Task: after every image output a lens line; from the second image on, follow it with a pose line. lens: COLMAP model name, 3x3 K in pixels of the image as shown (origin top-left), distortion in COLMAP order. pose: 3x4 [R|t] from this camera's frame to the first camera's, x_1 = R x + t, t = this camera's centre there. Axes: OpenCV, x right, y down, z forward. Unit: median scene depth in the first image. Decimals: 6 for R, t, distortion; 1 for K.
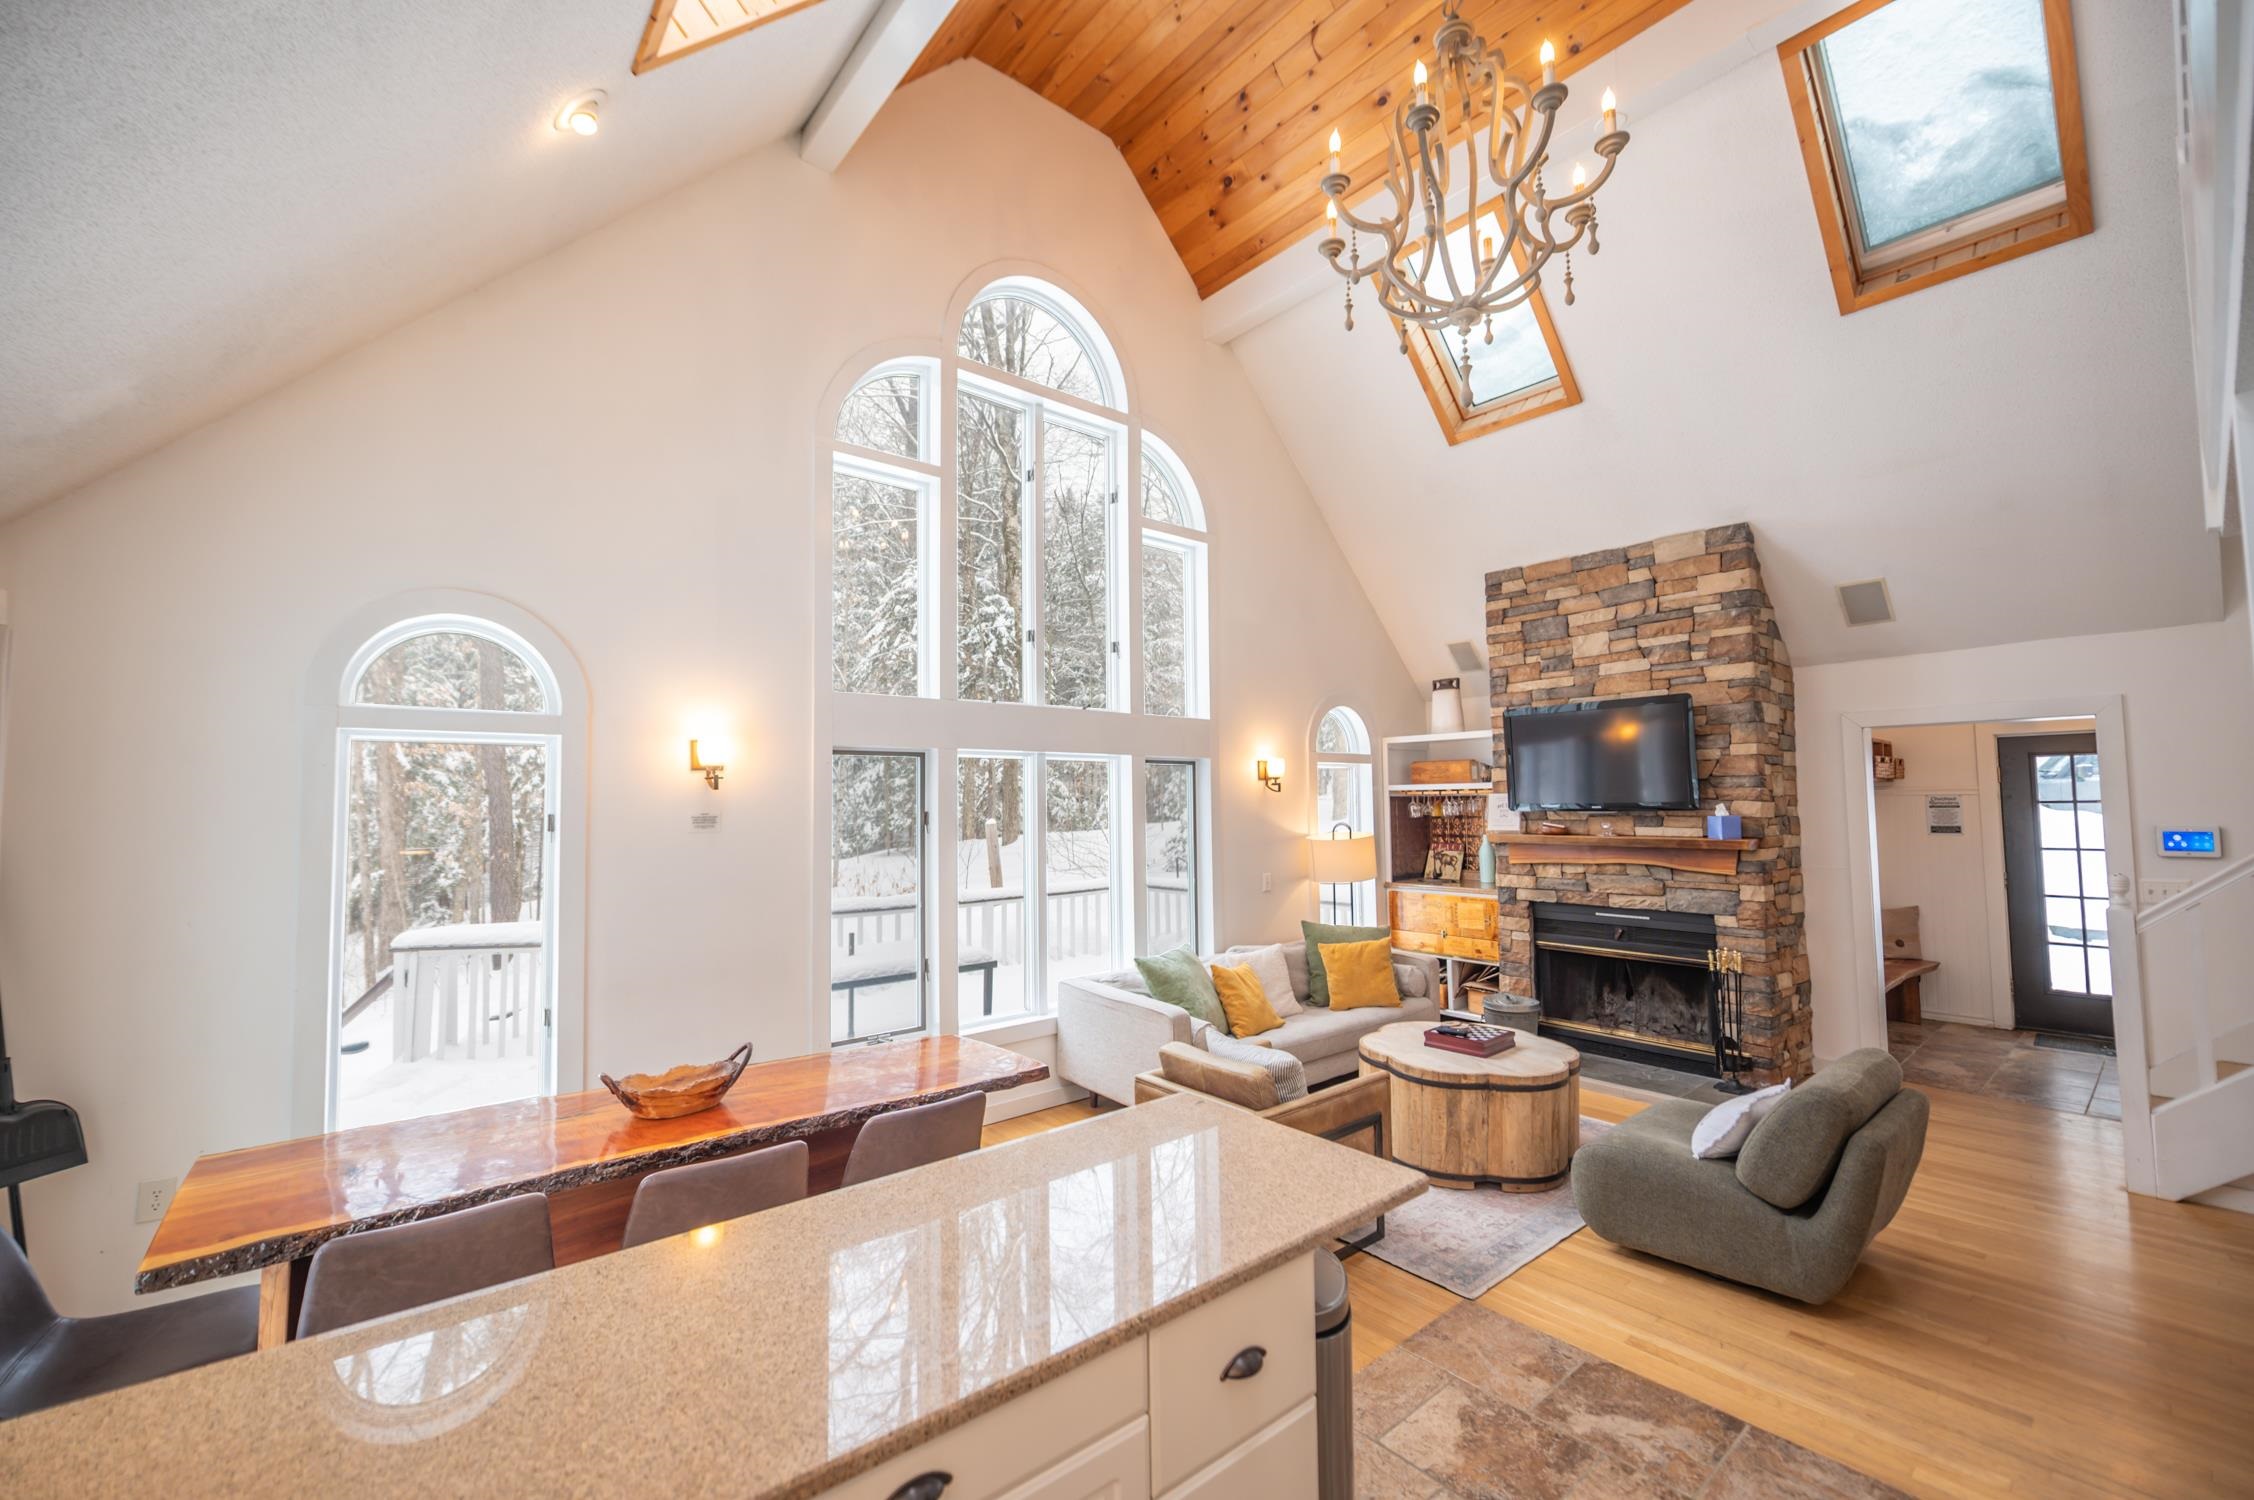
lens RADIAL K [[892.3, 0, 1111.9], [0, 892.3, 754.7], [0, 0, 1]] dist [-0.006008, -0.001034]
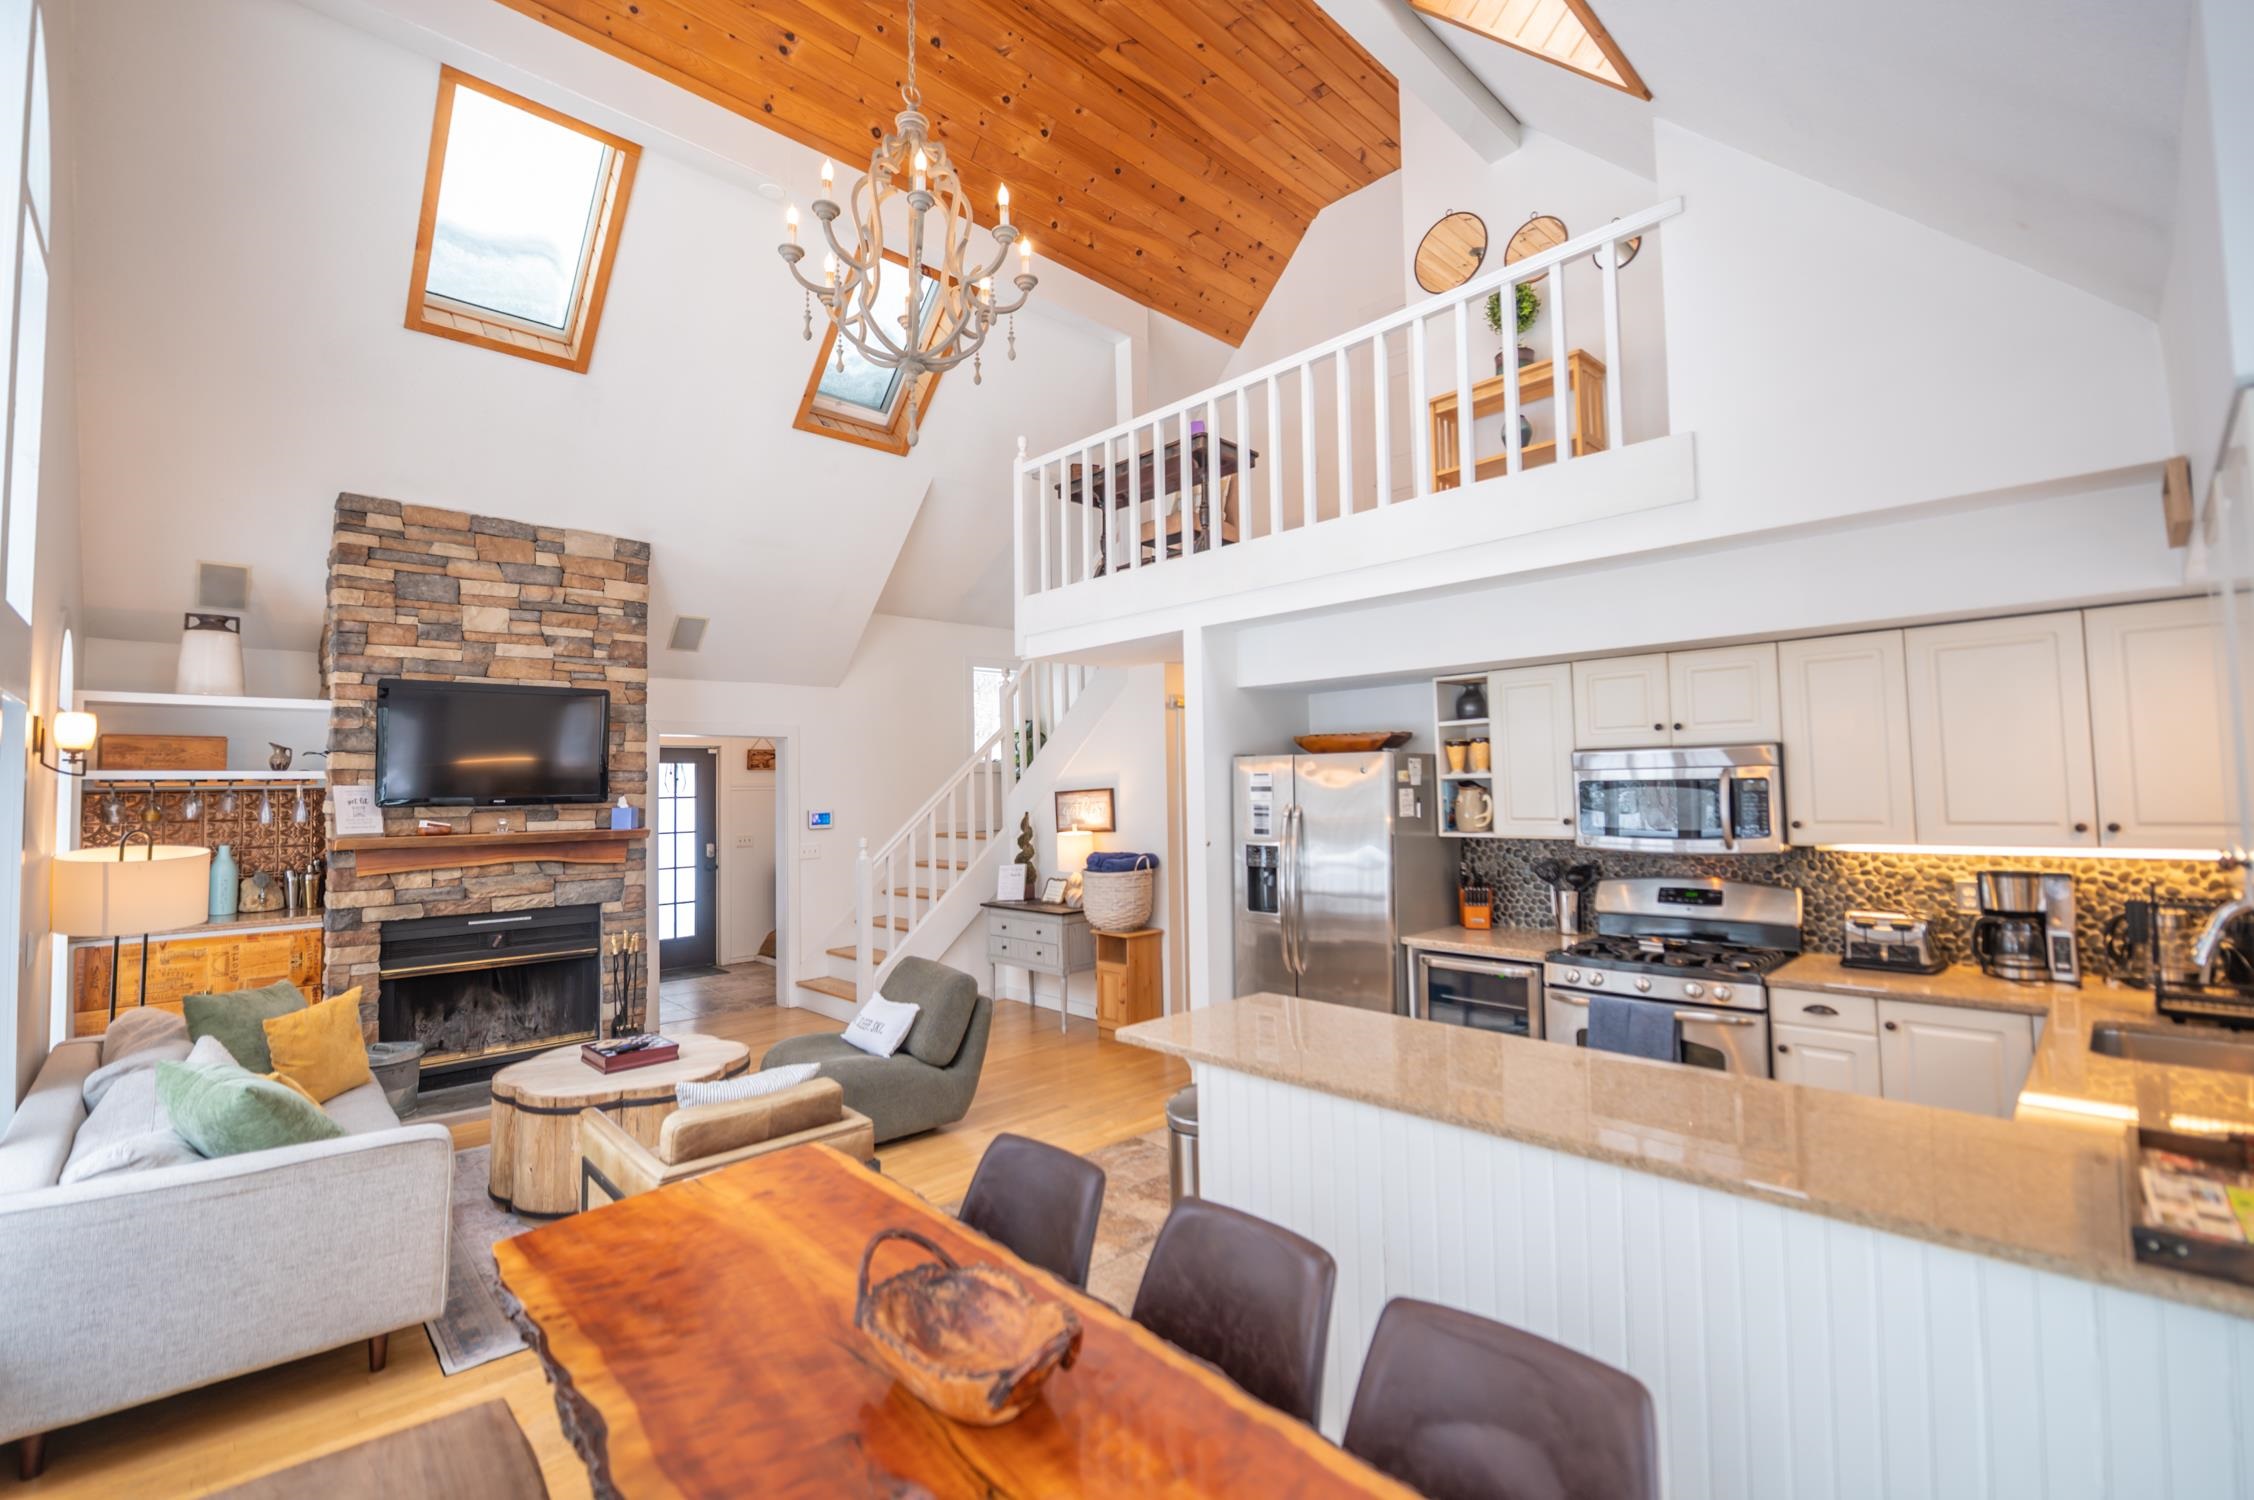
lens RADIAL K [[983.7, 0, 1118.6], [0, 983.7, 740.6], [0, 0, 1]] dist [-0.010044, -0.000655]
pose [[-0.076013, 0.060785, 0.995252, -0.510703], [-0.038105, 0.997234, -0.063816, 0.038458], [-0.996379, -0.042775, -0.073486, 0.468899]]
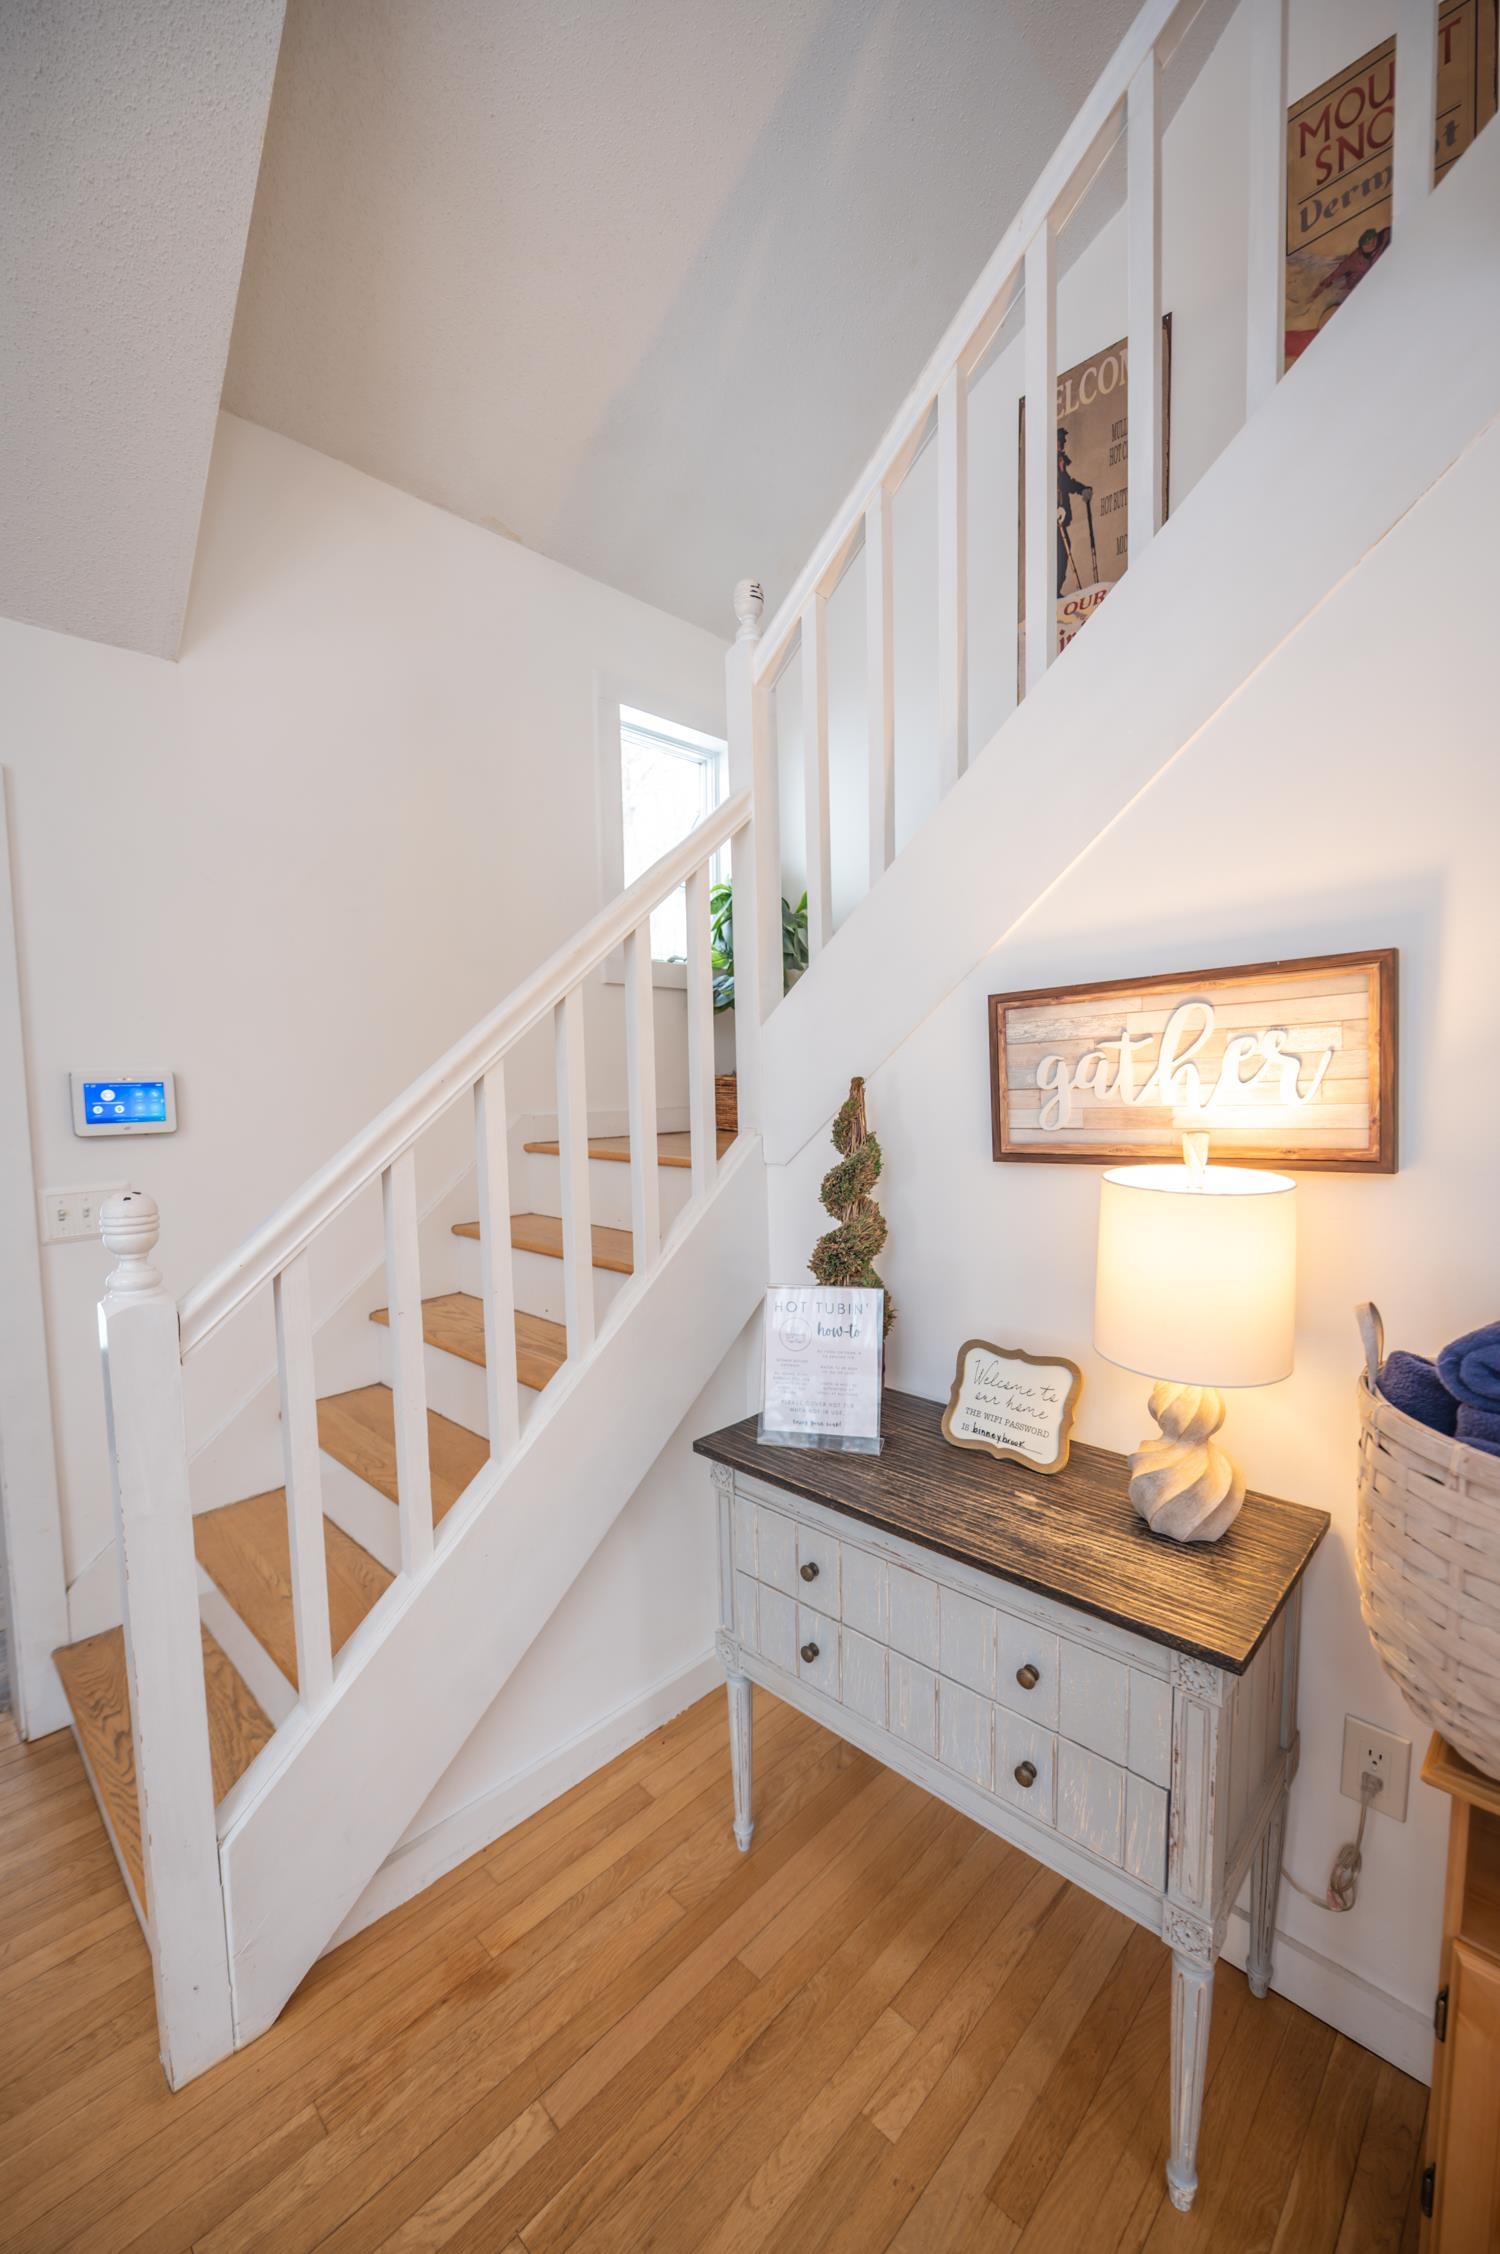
lens RADIAL K [[892.3, 0, 732.4], [0, 892.3, 1141.2], [0, 0, 1]] dist [-0.006008, -0.001034]
pose [[-0.101908, -0.058692, 0.993061, 0.557405], [-0.042985, 0.997585, 0.054548, 0.062428], [-0.993865, -0.037128, -0.104184, 0.571567]]
